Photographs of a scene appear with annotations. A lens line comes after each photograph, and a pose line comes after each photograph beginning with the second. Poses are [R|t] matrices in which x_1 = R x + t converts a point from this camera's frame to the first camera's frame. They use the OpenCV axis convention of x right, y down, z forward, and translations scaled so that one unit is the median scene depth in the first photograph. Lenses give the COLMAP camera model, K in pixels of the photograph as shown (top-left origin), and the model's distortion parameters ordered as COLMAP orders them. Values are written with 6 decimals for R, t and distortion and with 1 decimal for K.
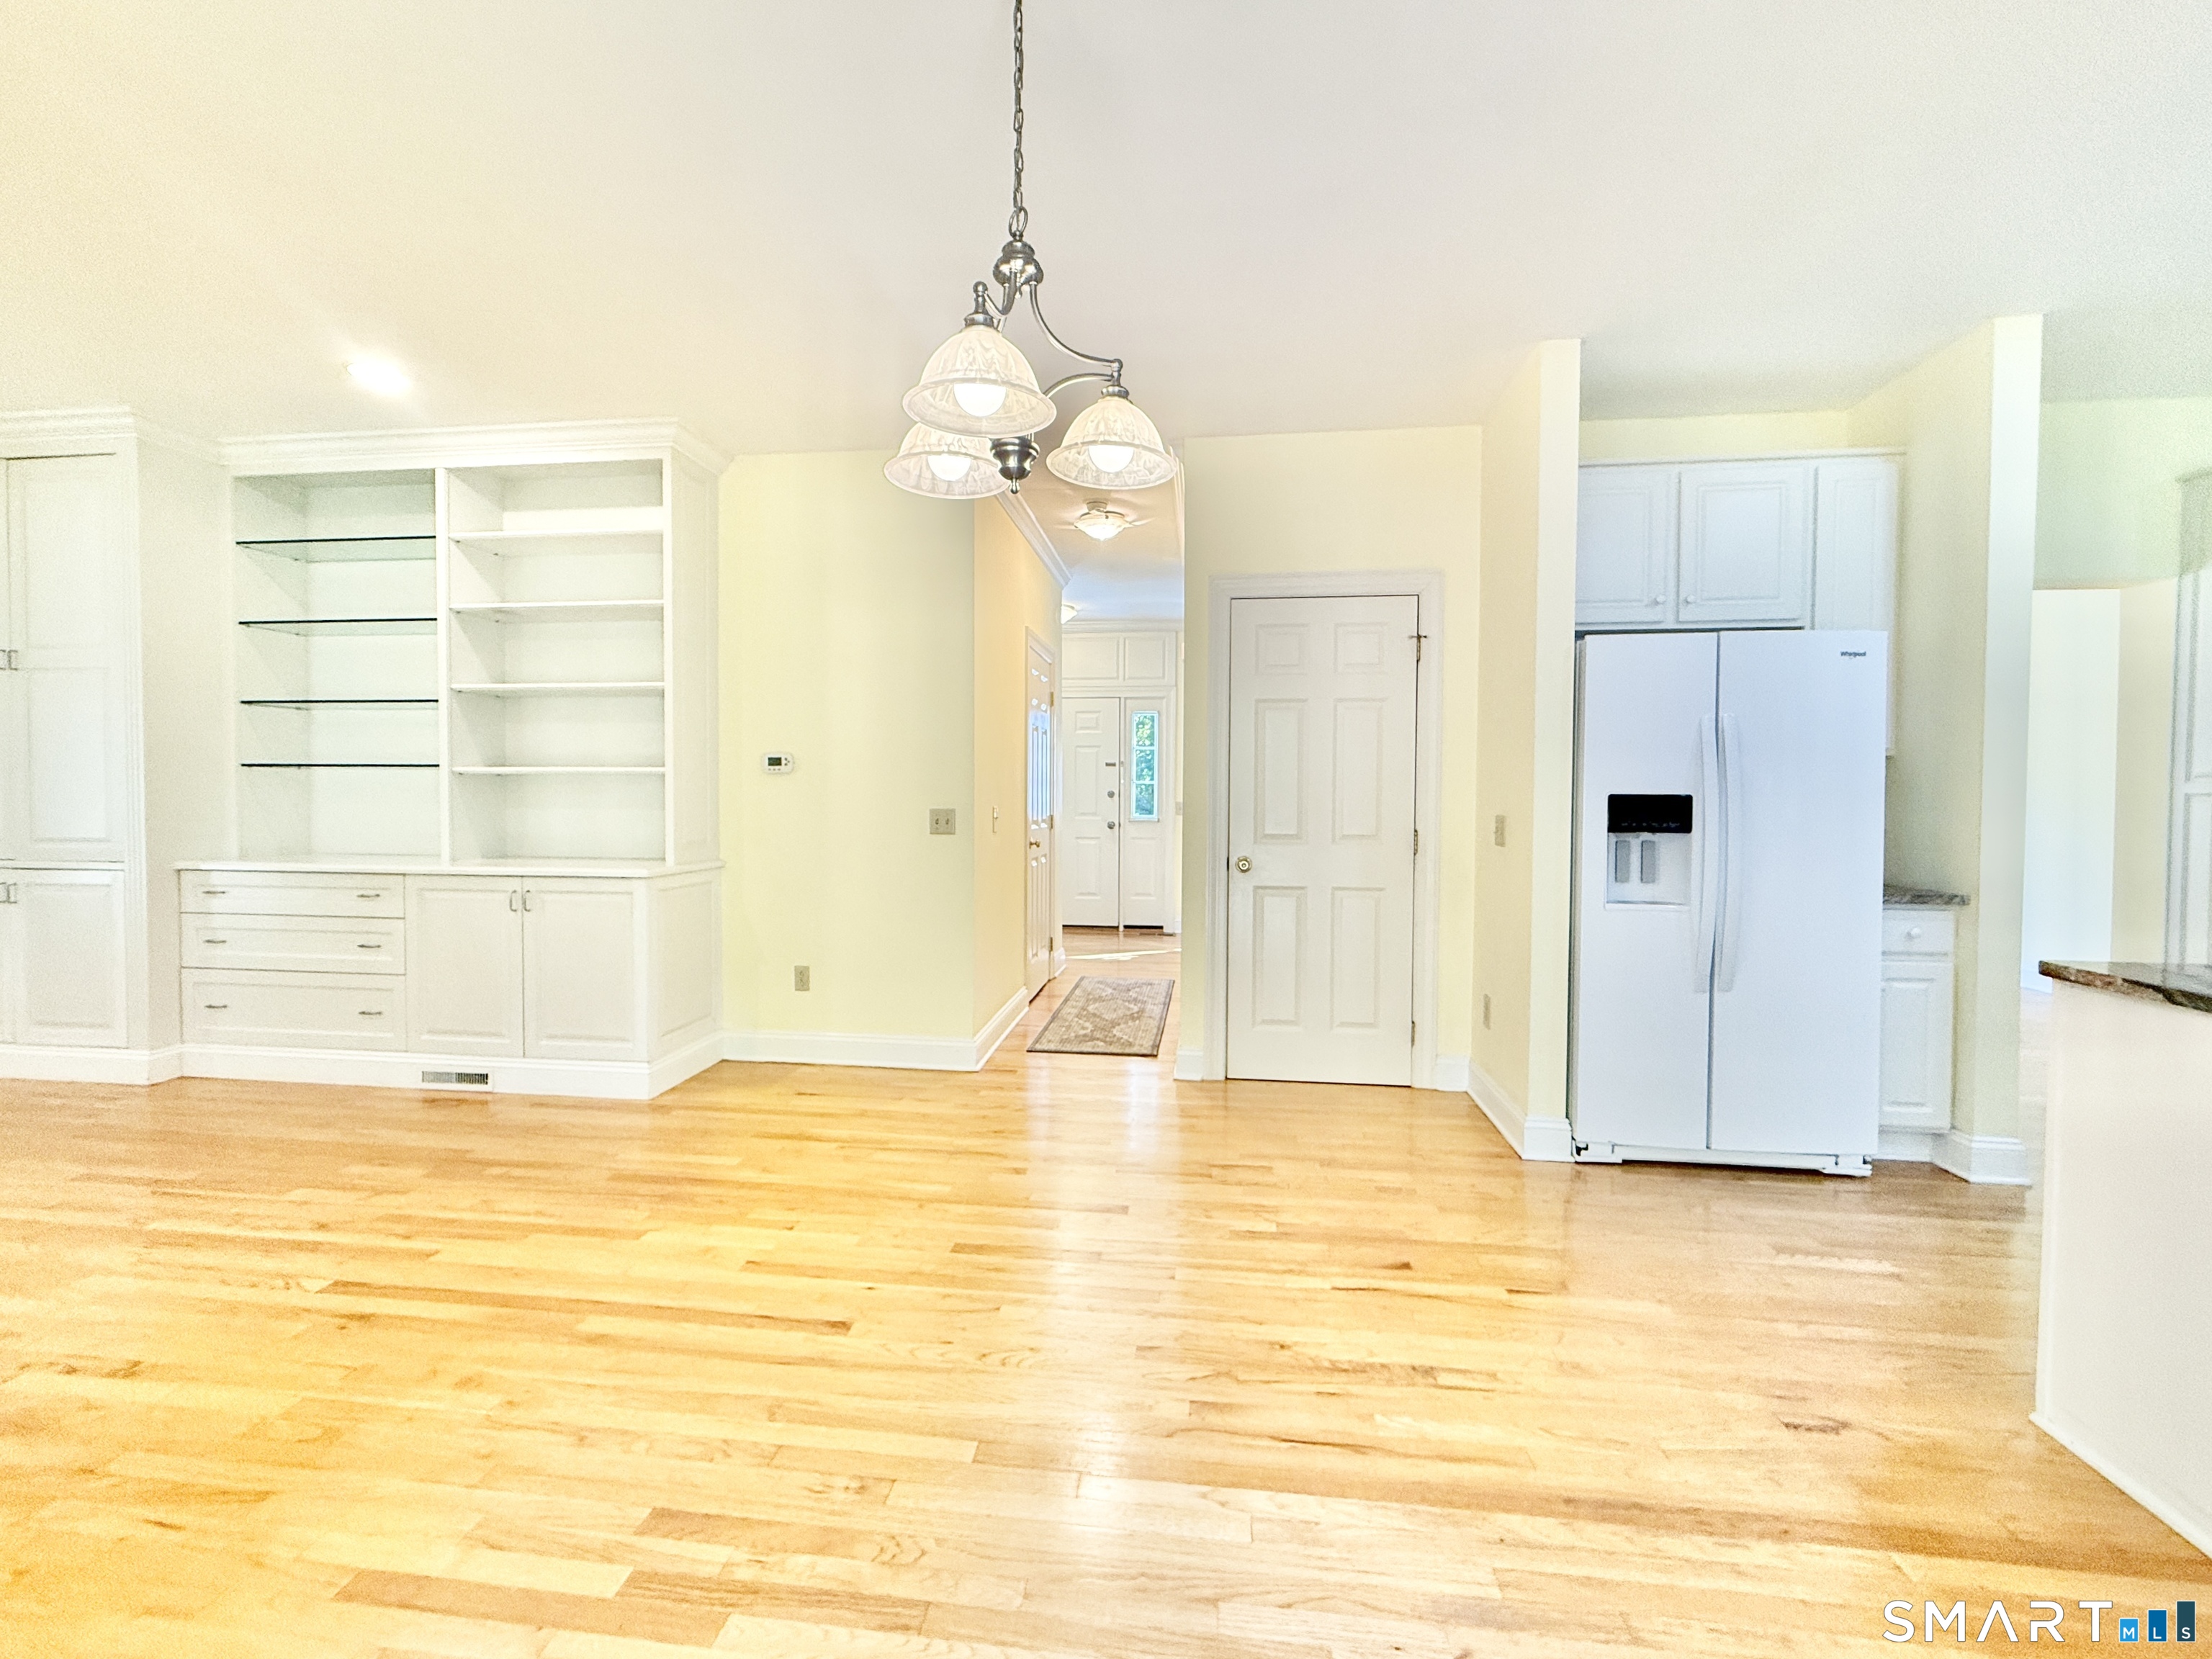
lens RADIAL K [[896.5, 0, 1099.3], [0, 896.5, 818.1], [0, 0, 1]] dist [-0.000779, -0.000086]
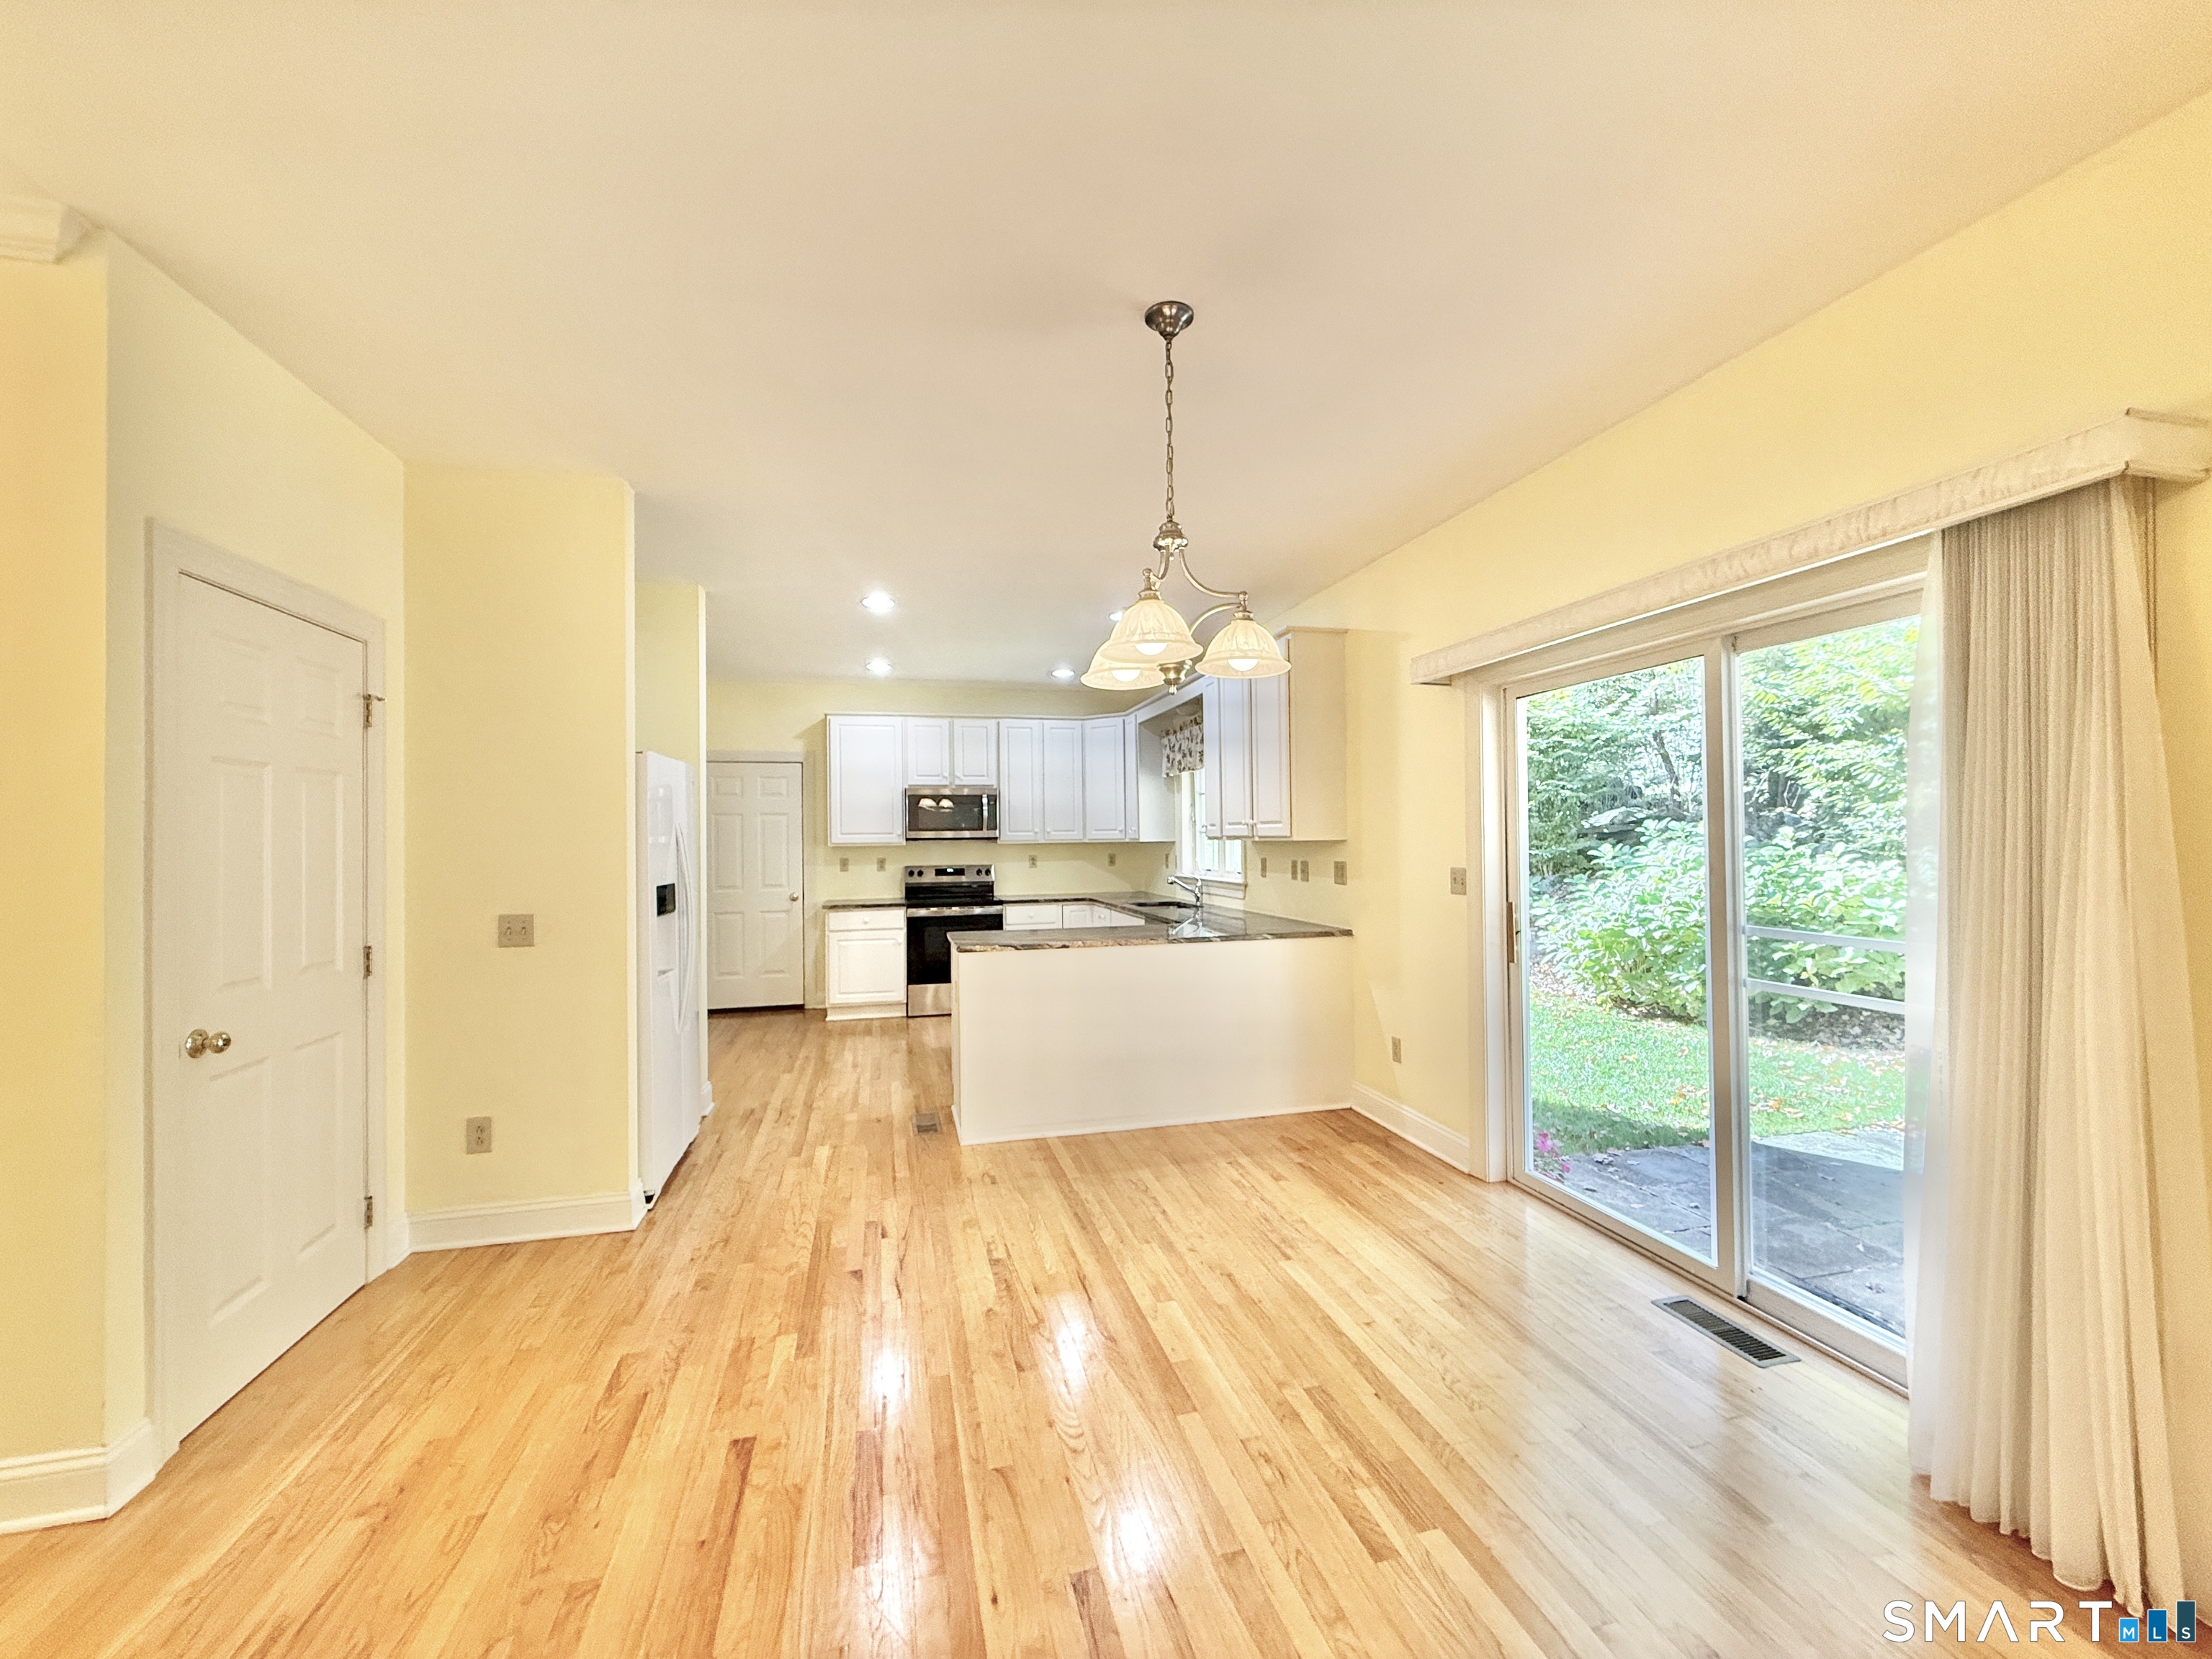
lens RADIAL K [[896.9, 0, 1100.3], [0, 896.9, 835.6], [0, 0, 1]] dist [-0.000454, -0.000005]
pose [[-0.359409, 0.001897, 0.933178, -1.352508], [0.033145, 0.999393, 0.010734, -0.147921], [-0.932591, 0.034788, -0.359253, 1.614199]]
